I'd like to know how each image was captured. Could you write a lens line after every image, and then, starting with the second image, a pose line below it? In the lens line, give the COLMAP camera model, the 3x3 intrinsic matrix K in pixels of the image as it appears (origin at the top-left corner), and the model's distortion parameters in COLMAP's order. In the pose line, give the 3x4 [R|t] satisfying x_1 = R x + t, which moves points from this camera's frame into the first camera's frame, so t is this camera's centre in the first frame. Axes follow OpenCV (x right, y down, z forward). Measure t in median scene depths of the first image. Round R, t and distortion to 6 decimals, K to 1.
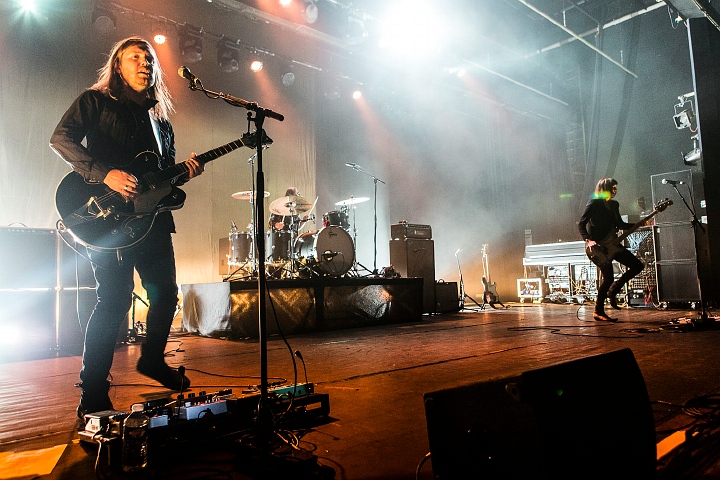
lens RADIAL K [[547.9, 0, 360.0], [0, 547.9, 240.0], [0, 0, 1]] dist [-0.016925, -0.002919]
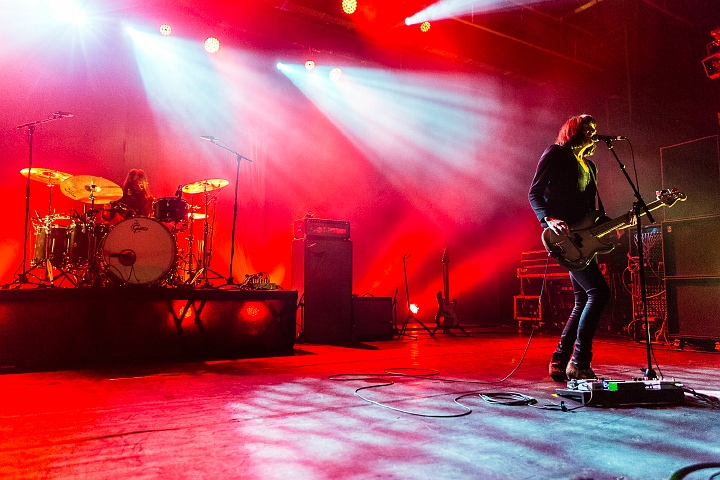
lens RADIAL K [[547.9, 0, 360.0], [0, 547.9, 240.0], [0, 0, 1]] dist [-0.016925, -0.002919]
pose [[0.981621, 0.012175, -0.190450, 0.266991], [-0.014716, 0.999820, -0.011933, 0.007739], [0.190270, 0.014517, 0.981624, 0.250656]]
